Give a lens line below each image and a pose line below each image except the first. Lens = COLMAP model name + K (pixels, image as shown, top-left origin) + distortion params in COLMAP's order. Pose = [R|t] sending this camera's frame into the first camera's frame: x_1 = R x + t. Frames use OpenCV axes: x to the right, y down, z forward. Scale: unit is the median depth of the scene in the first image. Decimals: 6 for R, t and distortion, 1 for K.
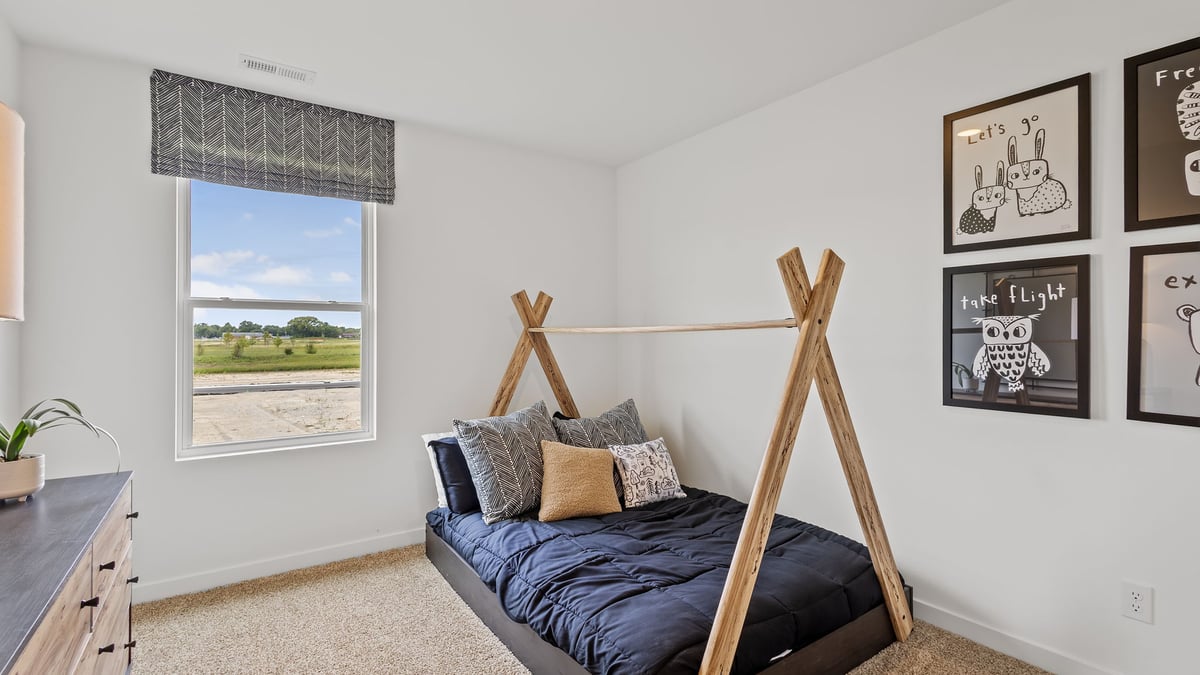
lens RADIAL K [[547.9, 0, 597.4], [0, 547.9, 331.7], [0, 0, 1]] dist [-0.001426, -0.000119]
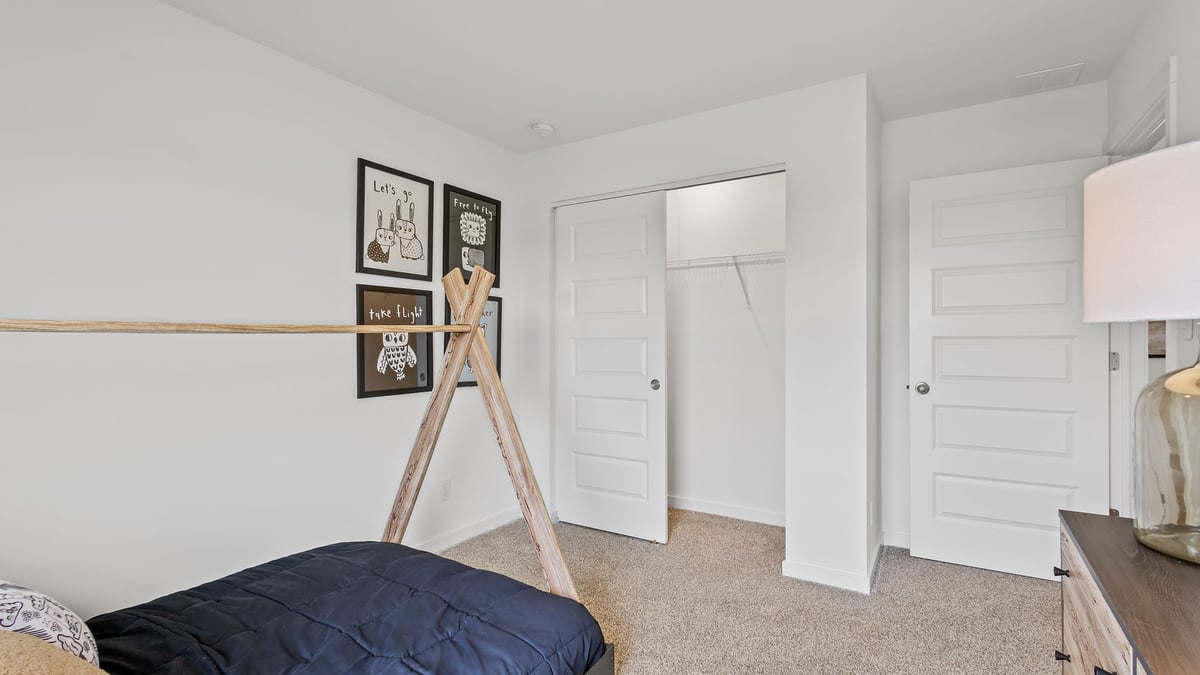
lens RADIAL K [[547.9, 0, 599.4], [0, 547.9, 340.1], [0, 0, 1]] dist [-0.001426, -0.000119]
pose [[-0.381643, 0.008026, 0.924275, -0.734823], [0.002600, 0.999968, -0.007610, 0.018171], [-0.924306, -0.000501, -0.381651, 1.049727]]
